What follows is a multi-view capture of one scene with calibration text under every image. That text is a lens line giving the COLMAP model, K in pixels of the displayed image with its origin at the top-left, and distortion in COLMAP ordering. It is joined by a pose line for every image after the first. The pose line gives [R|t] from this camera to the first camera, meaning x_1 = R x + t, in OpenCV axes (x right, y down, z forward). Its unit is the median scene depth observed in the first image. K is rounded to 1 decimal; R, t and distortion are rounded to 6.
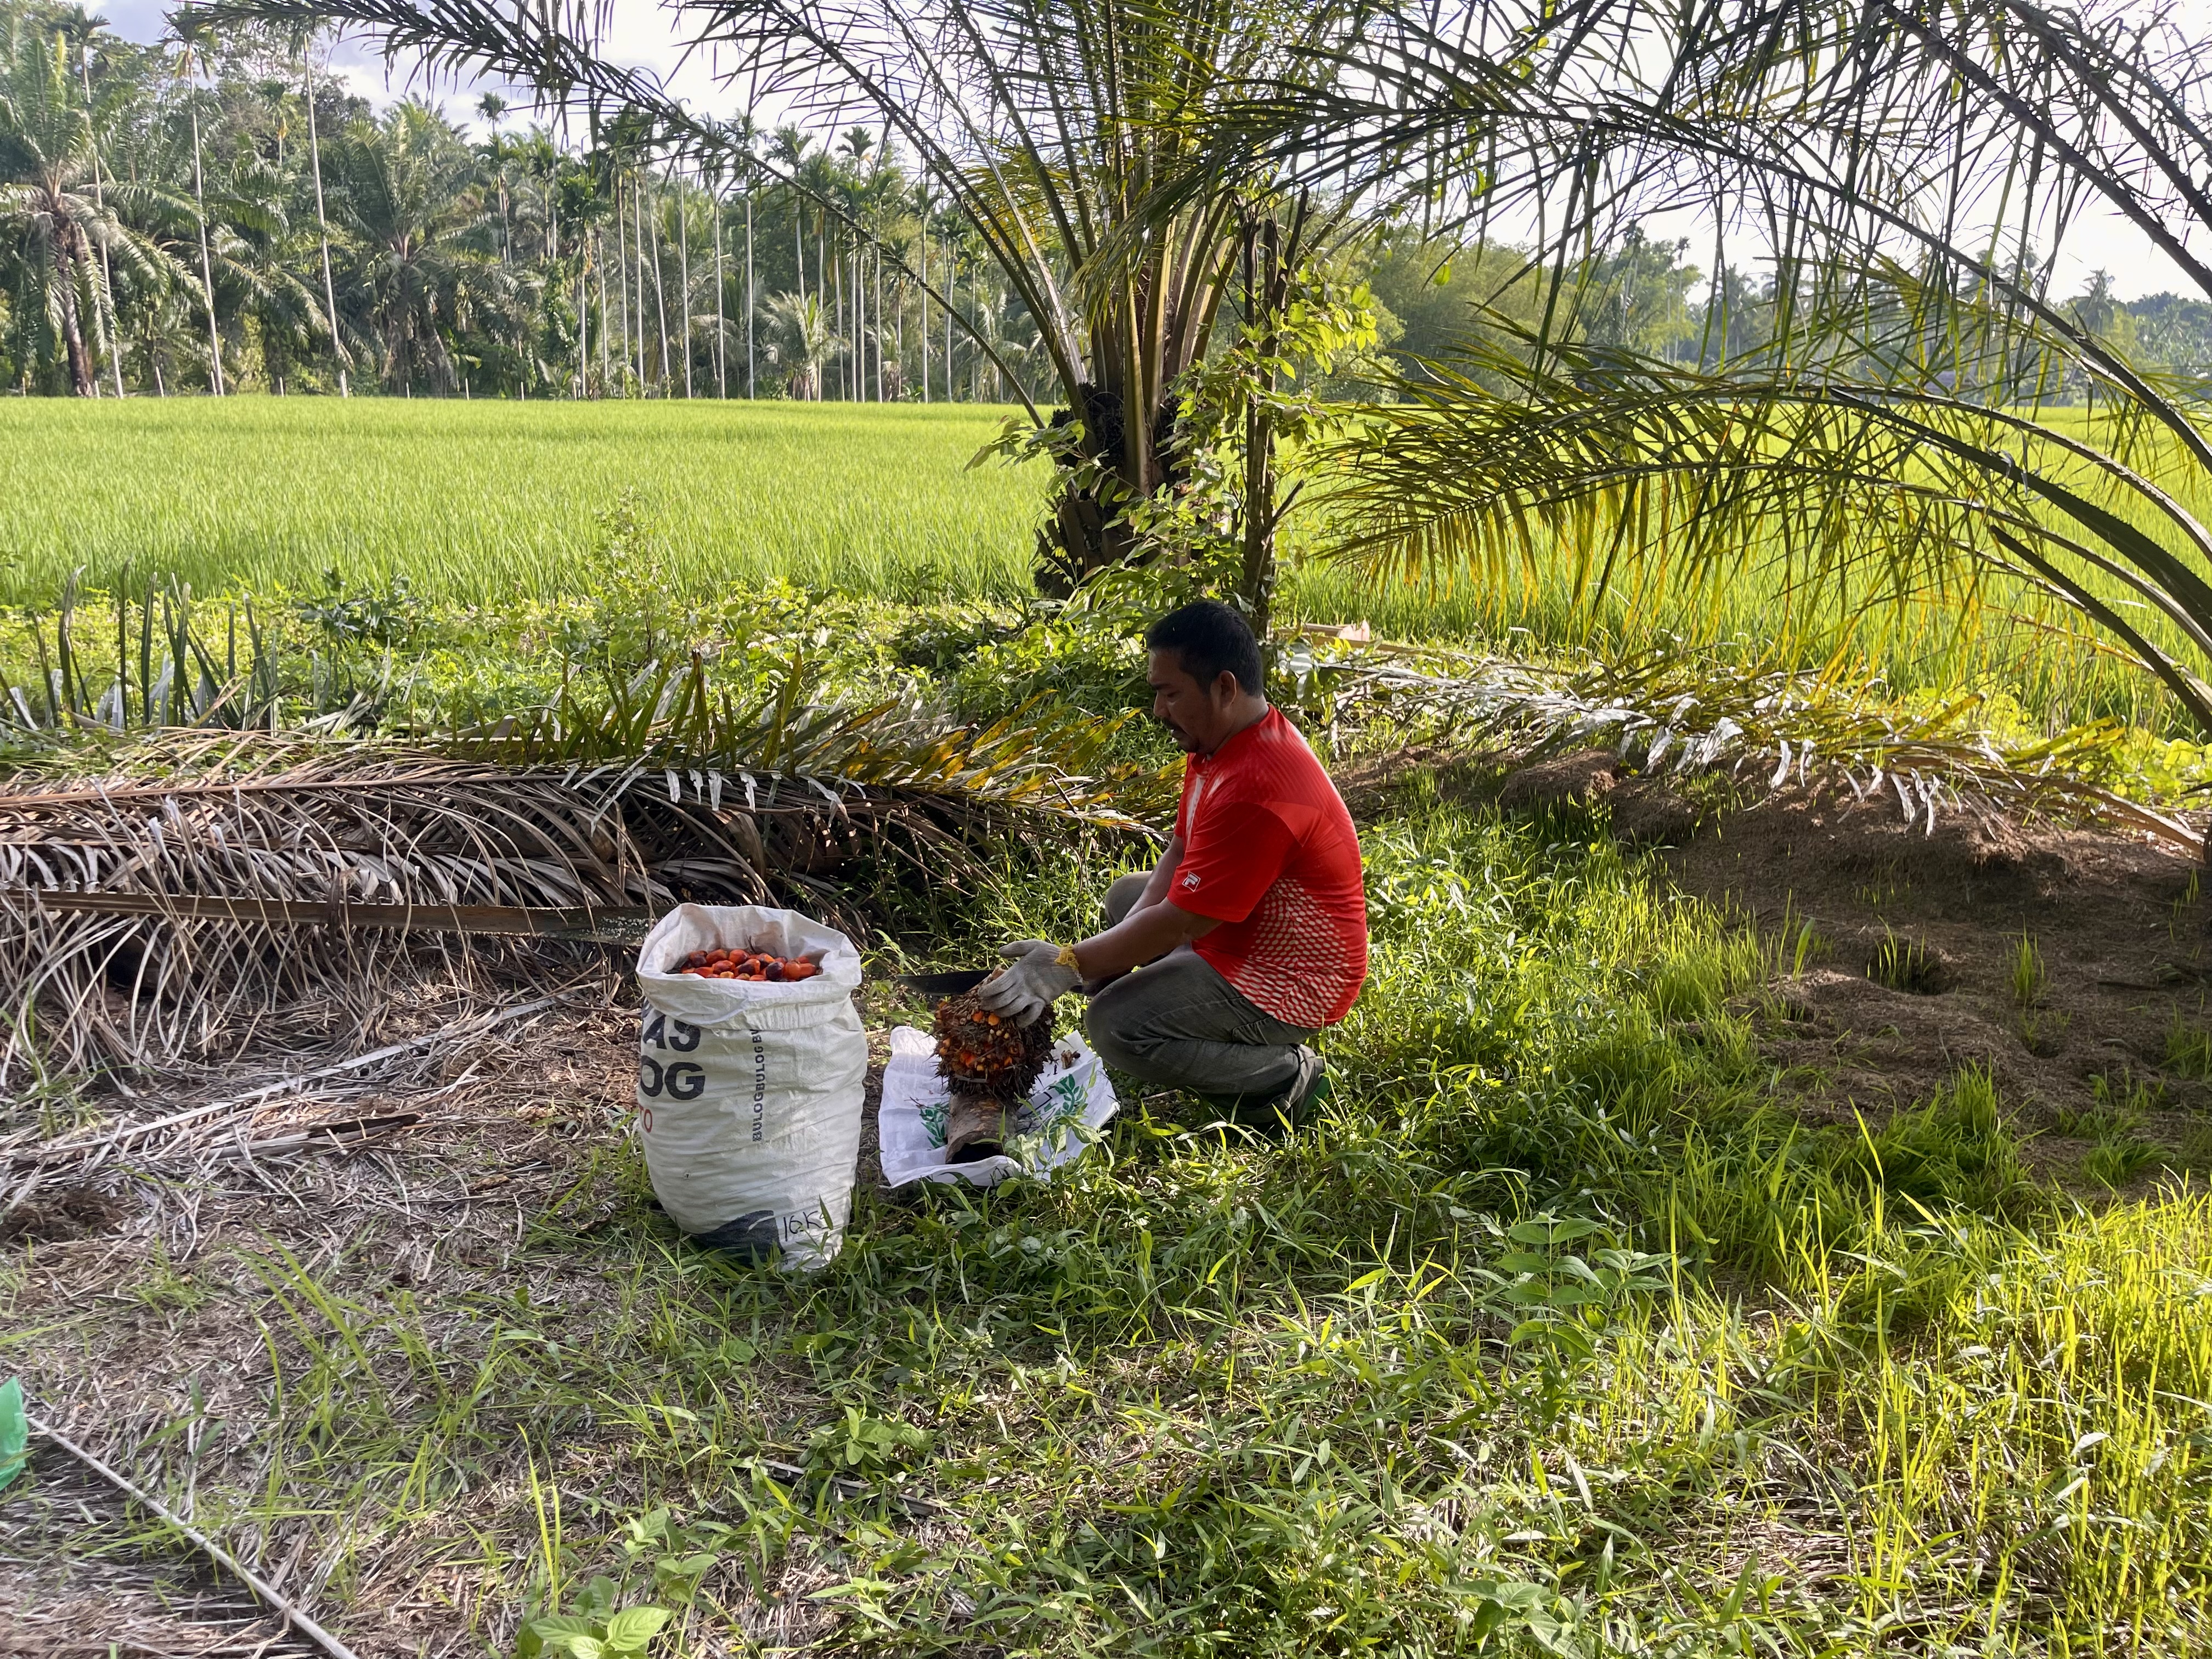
lens RADIAL K [[1702.1, 0, 1103.9], [0, 1702.1, 821.0], [0, 0, 1]] dist [0.086300, -0.114364]
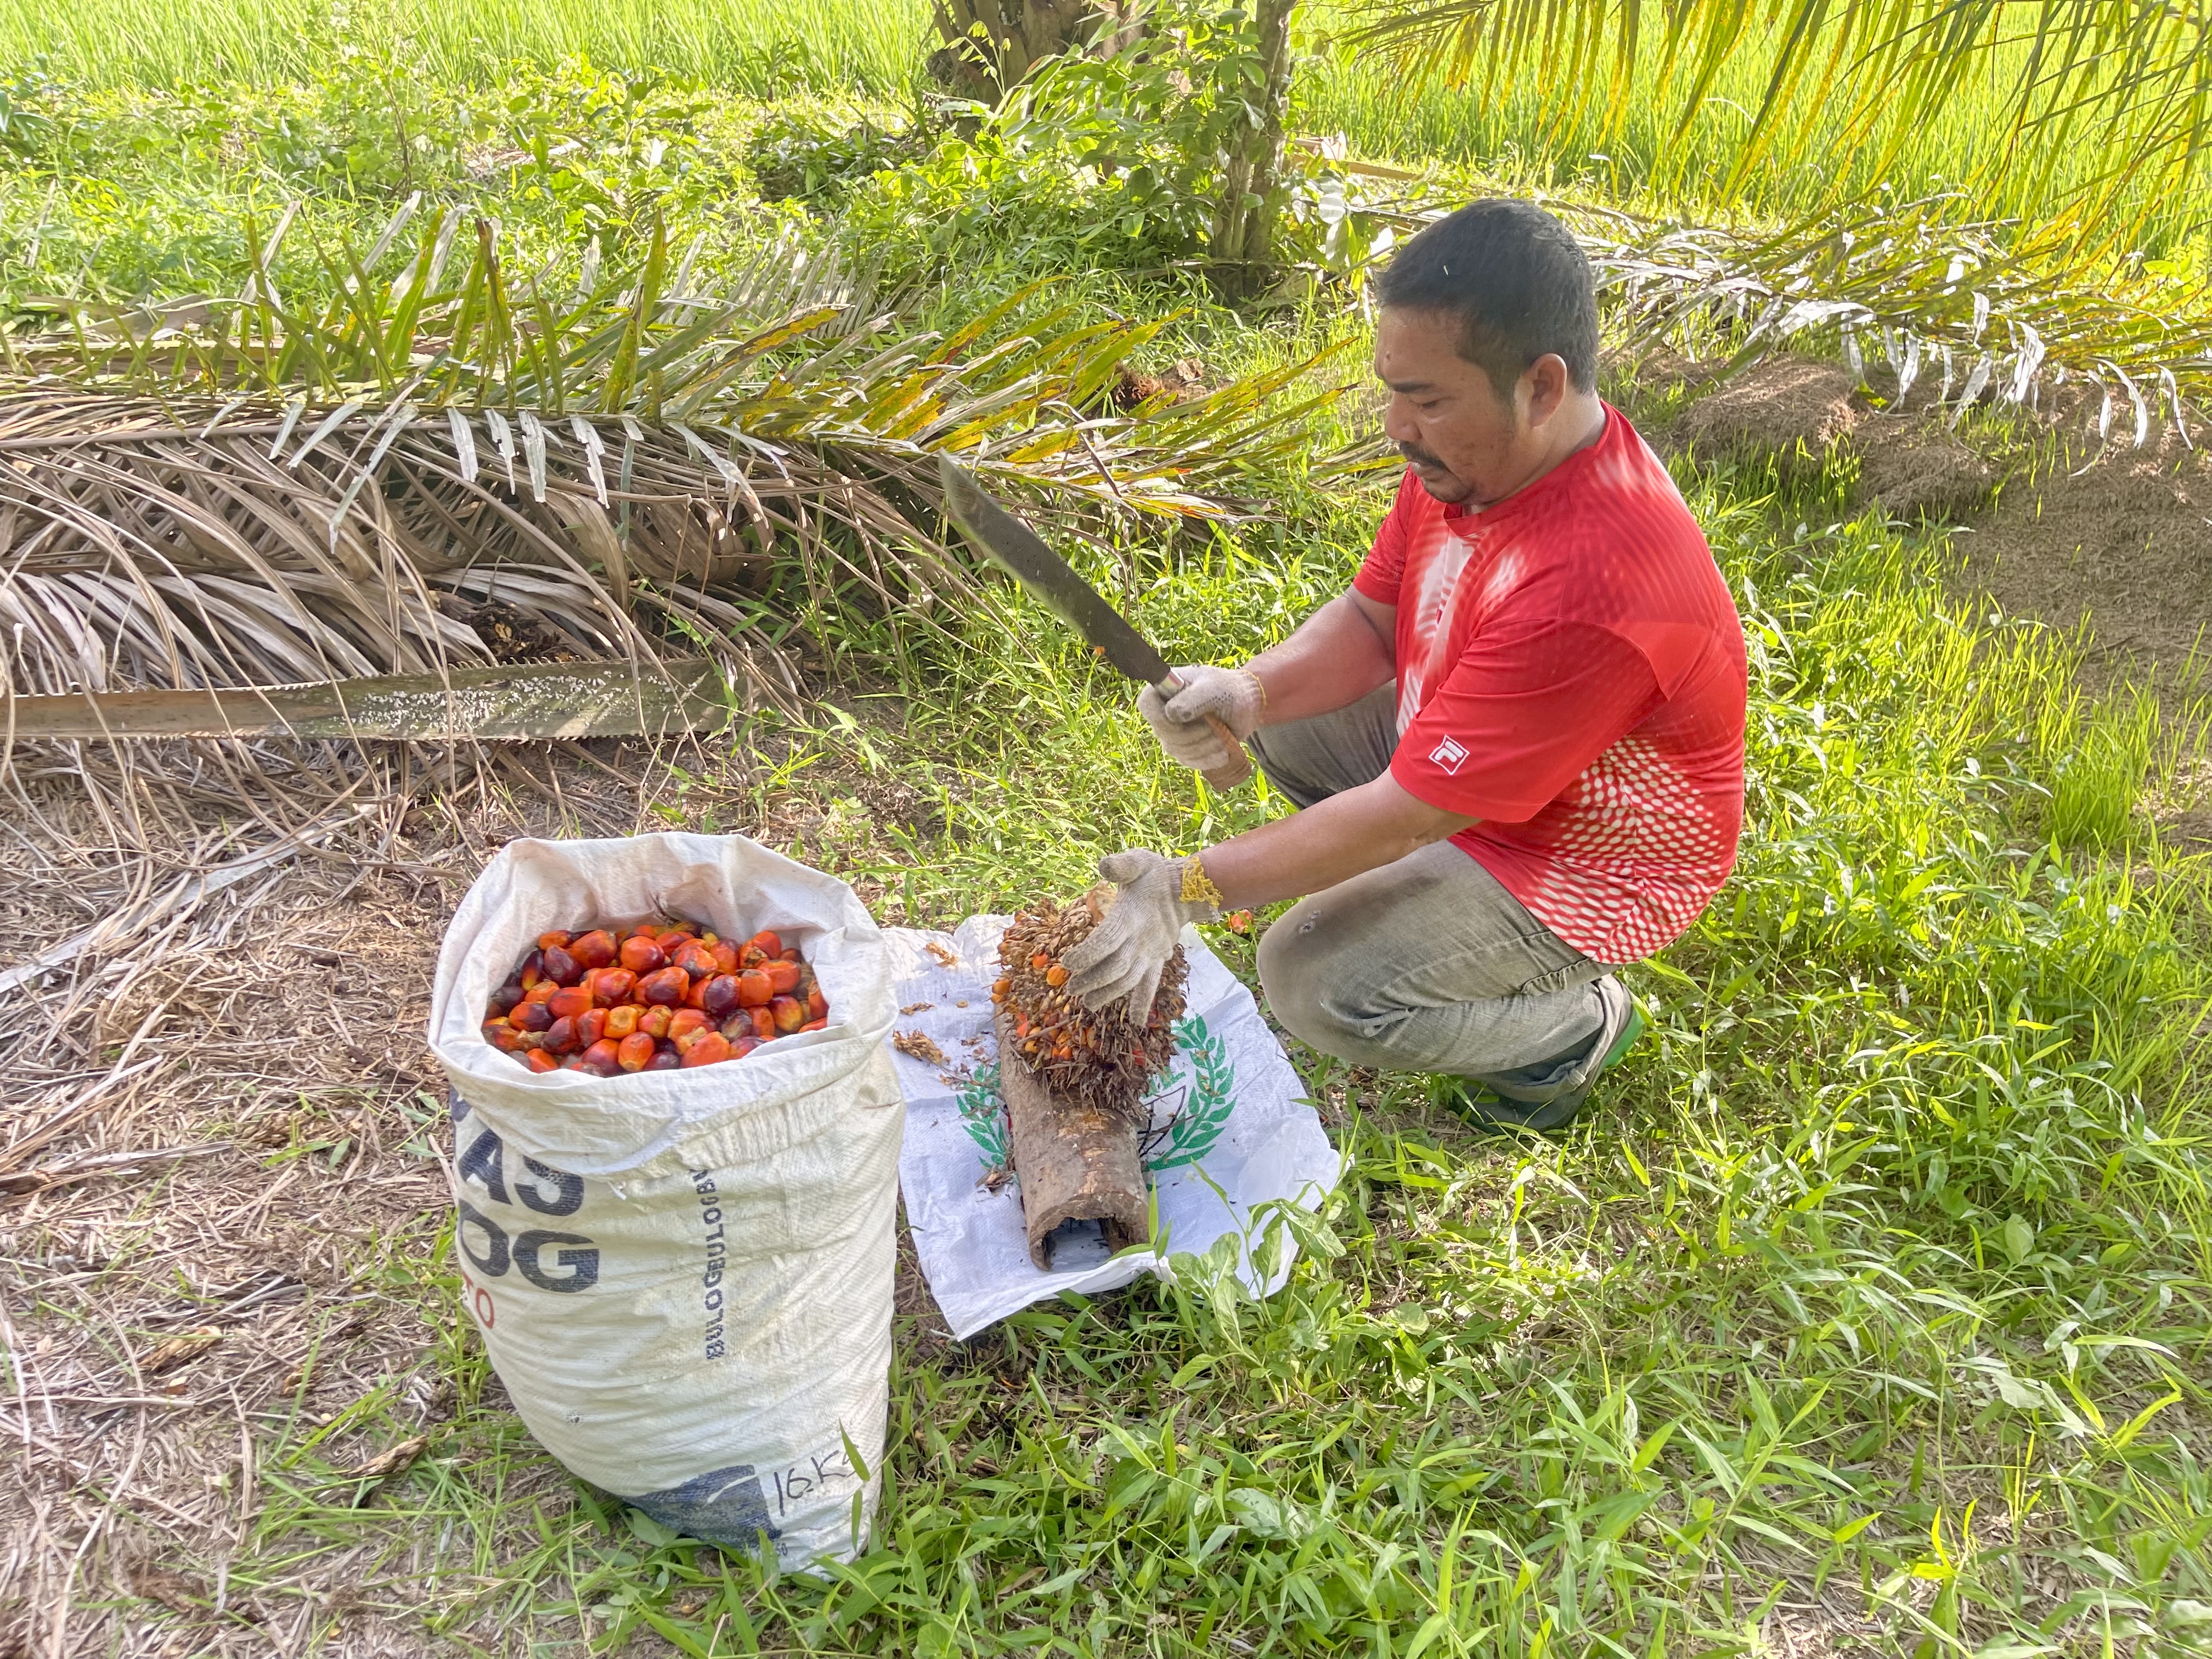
lens RADIAL K [[1702.1, 0, 1103.9], [0, 1702.1, 821.0], [0, 0, 1]] dist [0.086300, -0.114364]
pose [[0.995276, -0.020518, 0.094891, -0.082952], [-0.006415, 0.961378, 0.275158, -0.061836], [-0.096872, -0.274467, 0.956705, 0.342156]]
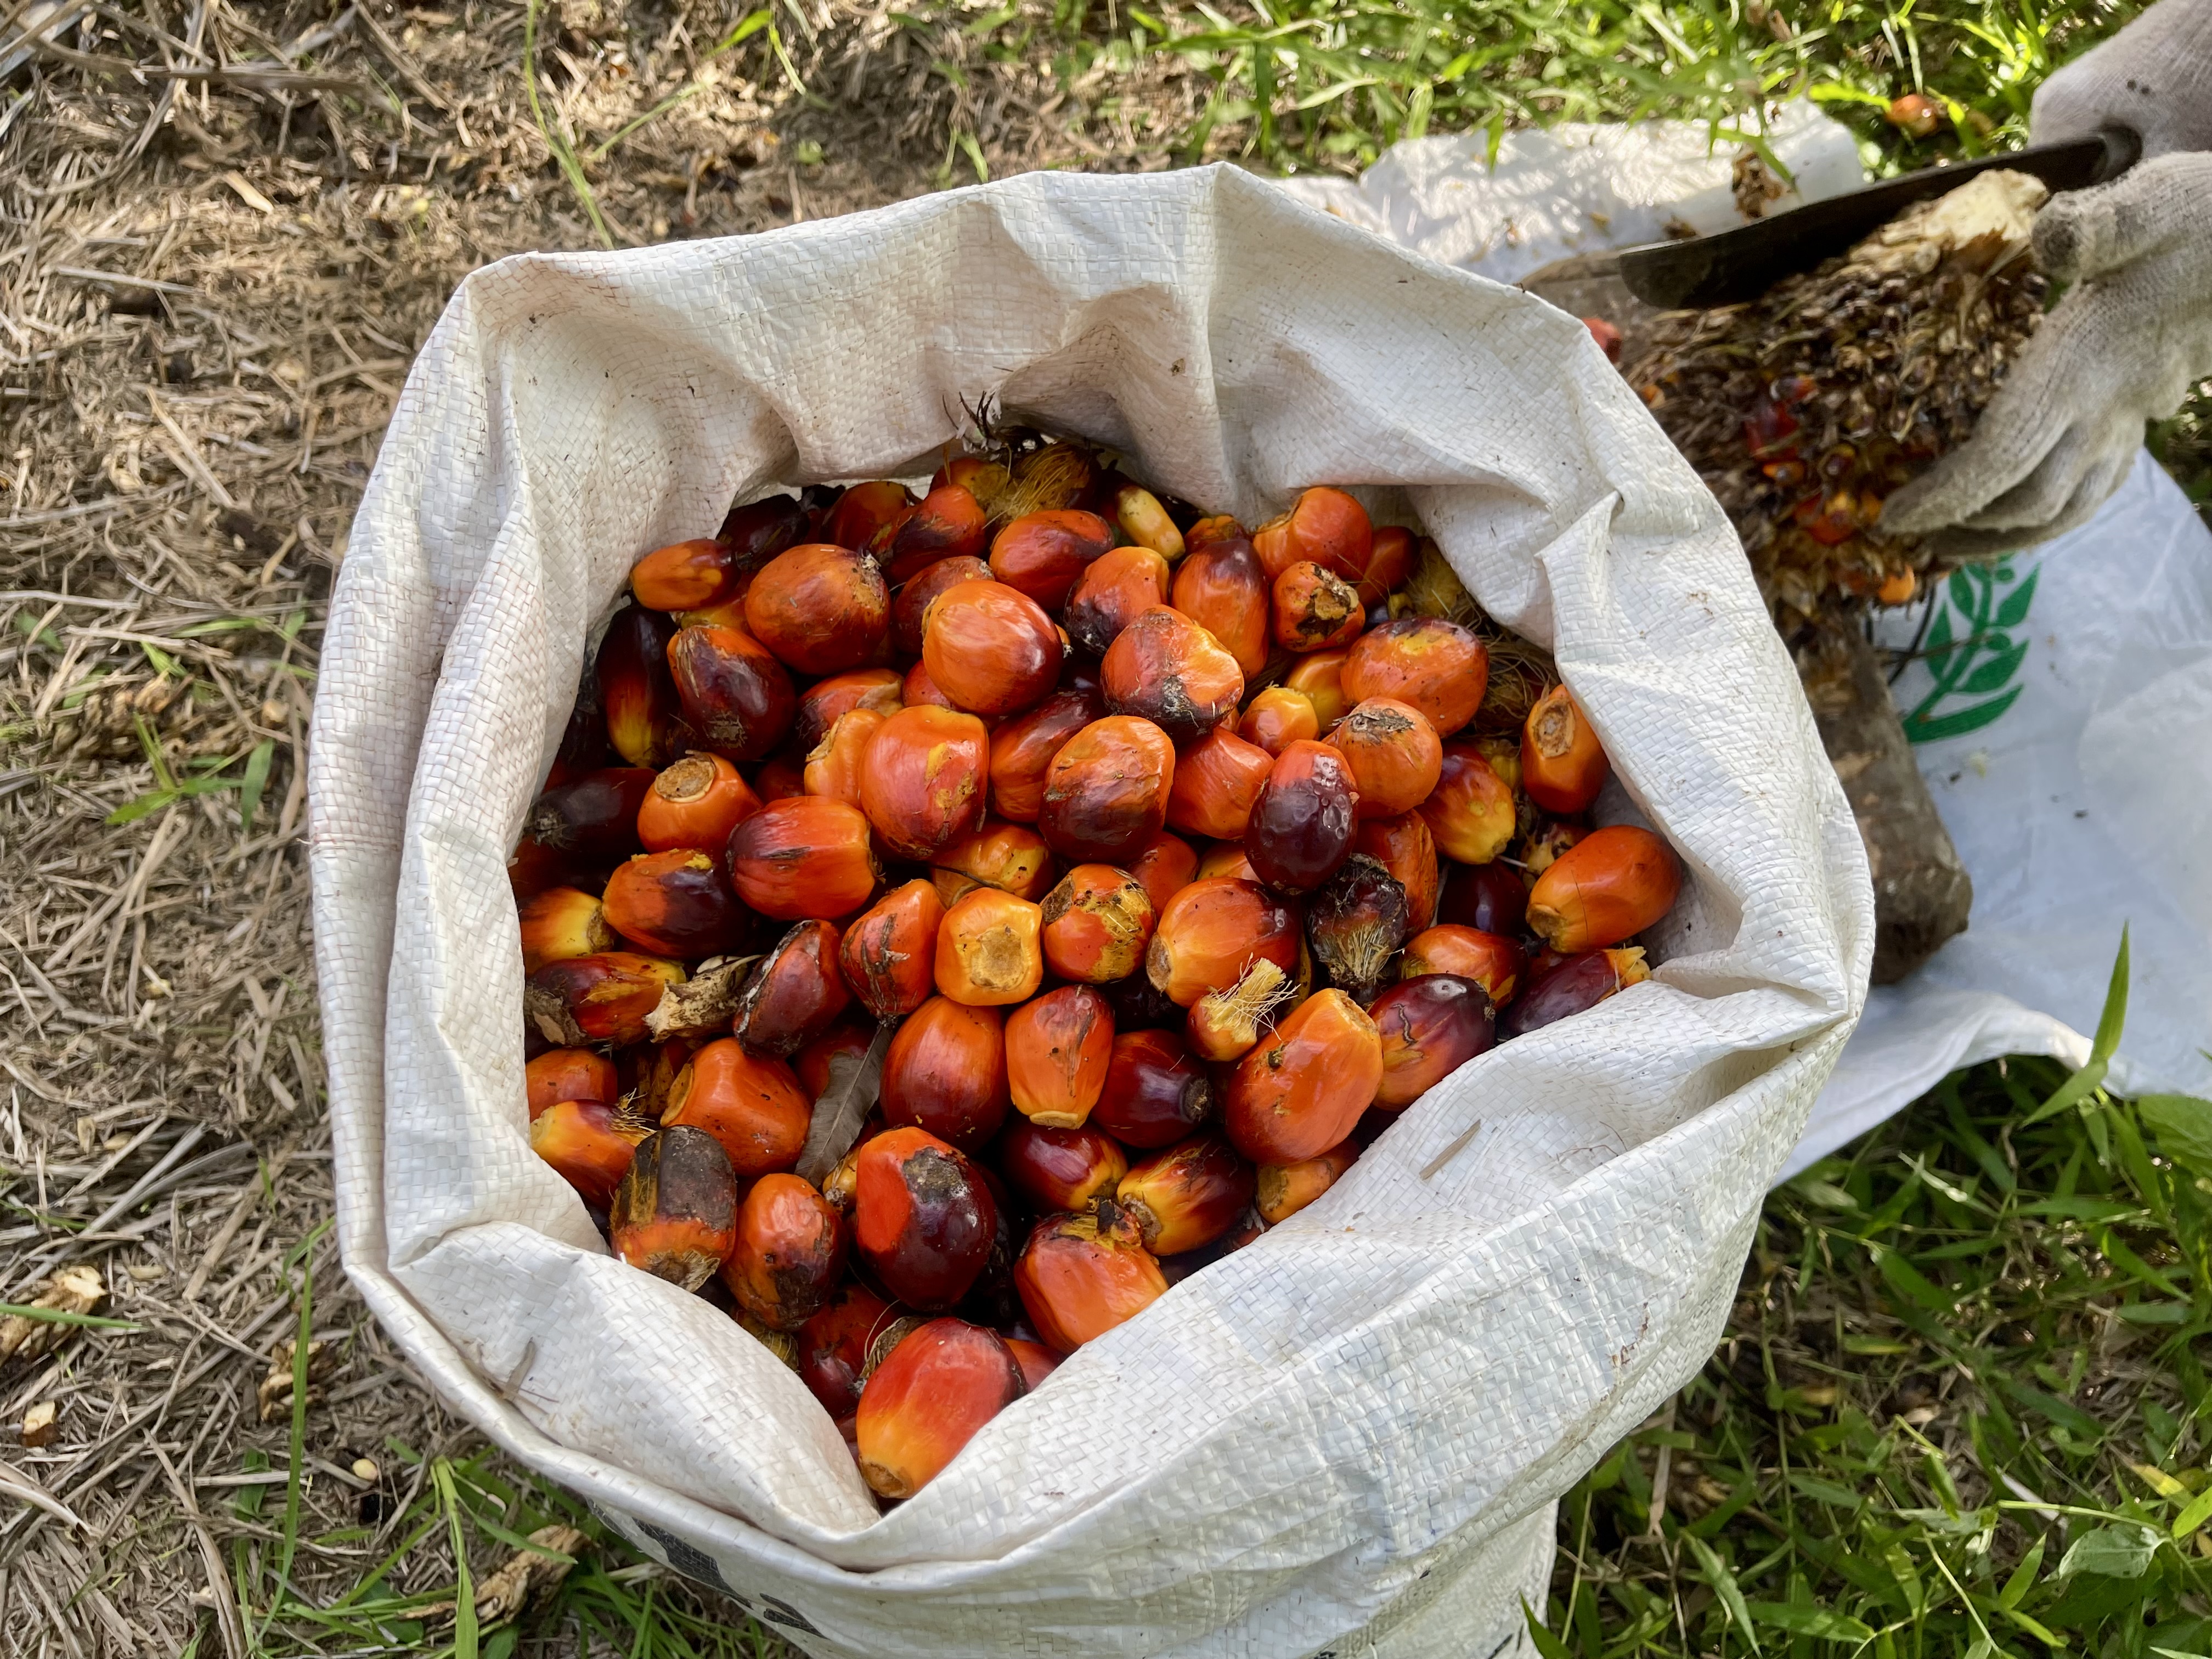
lens RADIAL K [[1682.7, 0, 1110.3], [0, 1682.7, 818.0], [0, 0, 1]] dist [0.084780, -0.138782]
pose [[0.993486, -0.099698, 0.055187, -0.139575], [0.028456, 0.686007, 0.727039, -0.009960], [-0.110343, -0.720733, 0.684375, 0.582263]]
